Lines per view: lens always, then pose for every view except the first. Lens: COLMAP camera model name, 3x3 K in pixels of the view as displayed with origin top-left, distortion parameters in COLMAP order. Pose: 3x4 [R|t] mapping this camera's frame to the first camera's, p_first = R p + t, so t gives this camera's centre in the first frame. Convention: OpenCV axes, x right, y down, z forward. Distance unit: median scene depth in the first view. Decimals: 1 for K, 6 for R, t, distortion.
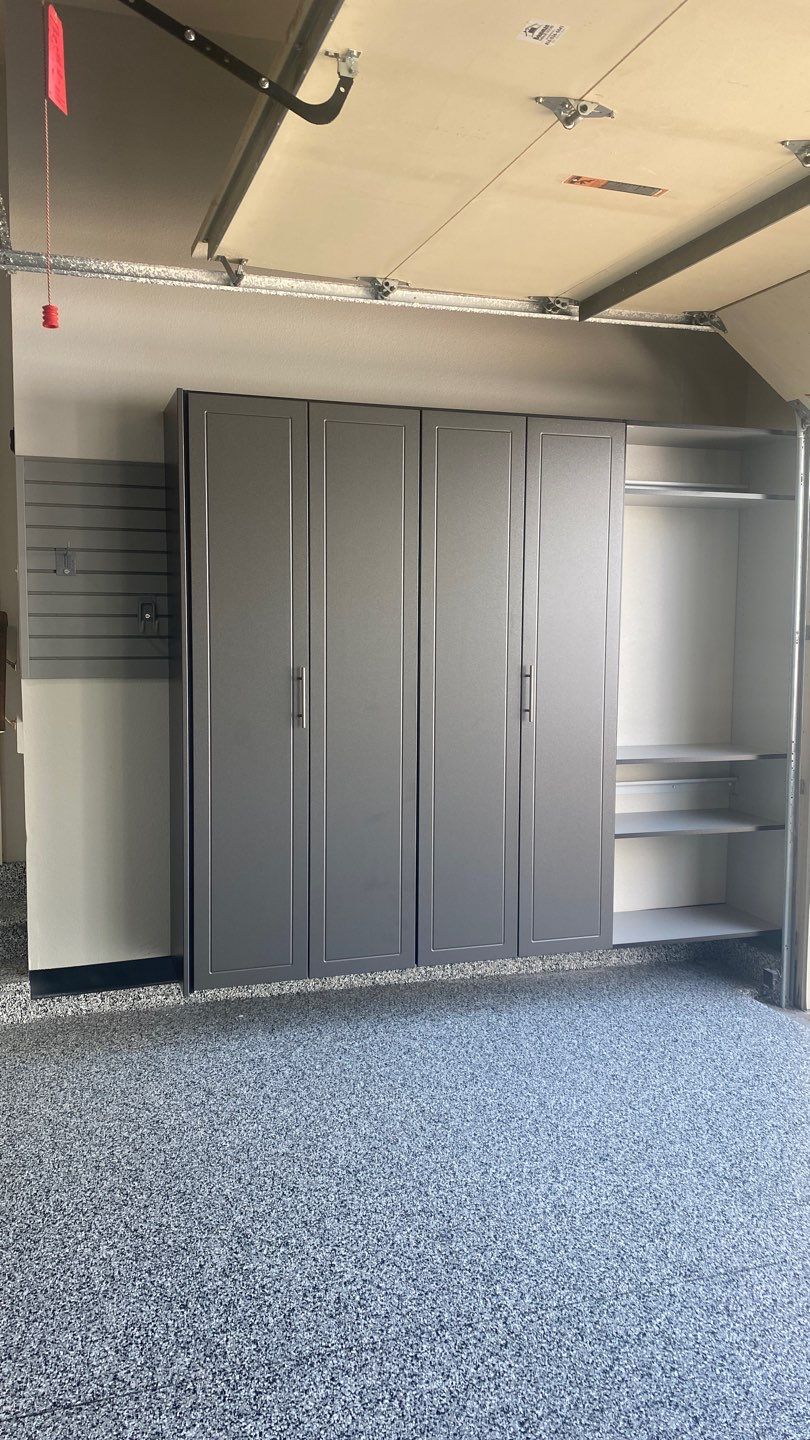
lens RADIAL K [[1087.9, 0, 441.4], [0, 1087.9, 710.6], [0, 0, 1]] dist [0.043161, -0.075281]
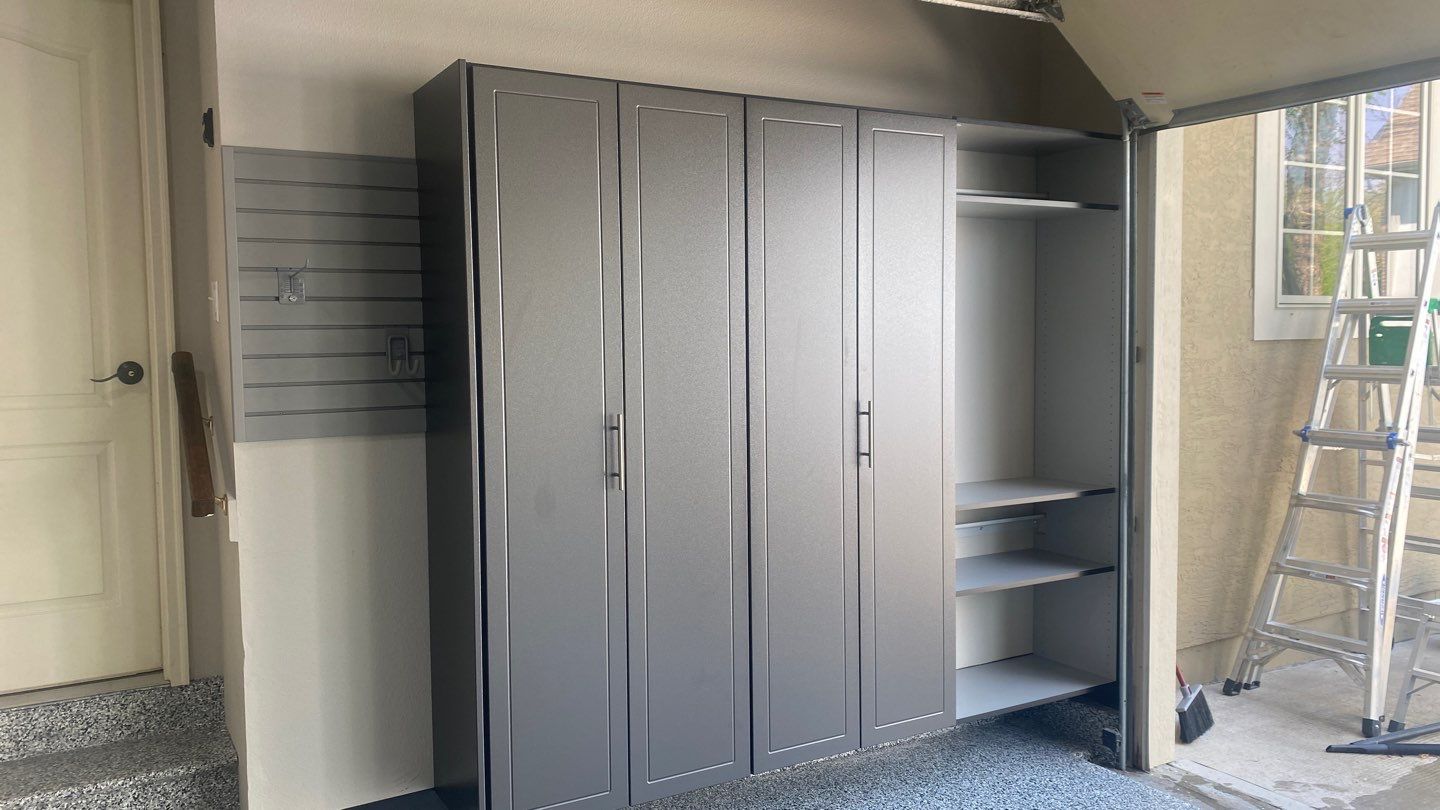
lens RADIAL K [[1087.9, 0, 730.6], [0, 1087.9, 404.8], [0, 0, 1]] dist [0.043161, -0.075281]
pose [[0.979448, -0.032724, 0.199024, -0.194523], [0.037305, 0.999117, -0.019308, -0.026930], [-0.198216, 0.026336, 0.979804, 0.191993]]
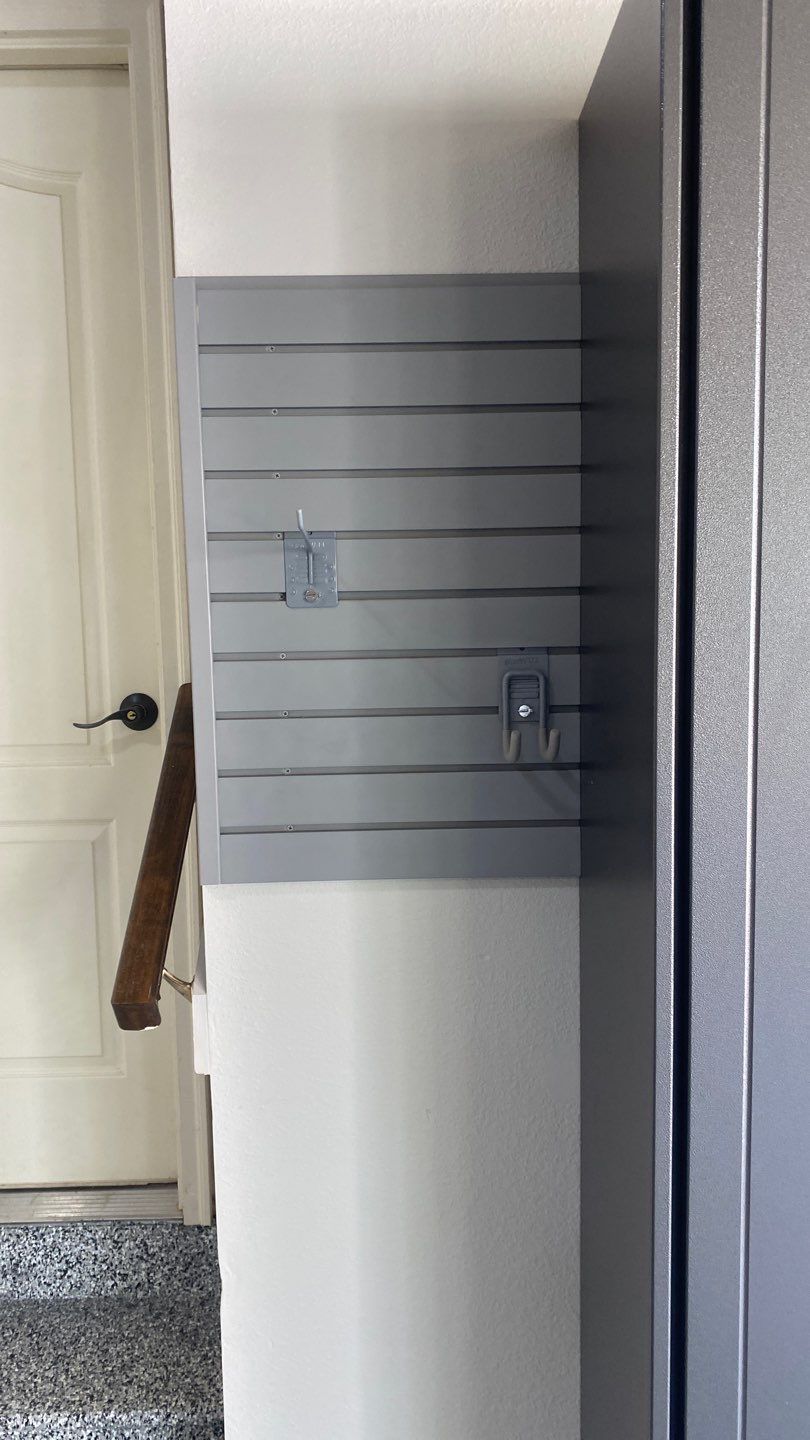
lens RADIAL K [[1087.9, 0, 420.8], [0, 1087.9, 724.5], [0, 0, 1]] dist [0.043161, -0.075281]
pose [[0.952428, 0.008813, -0.304636, -0.193688], [-0.000279, 0.999607, 0.028046, -0.092632], [0.304764, -0.026626, 0.952056, 0.650805]]
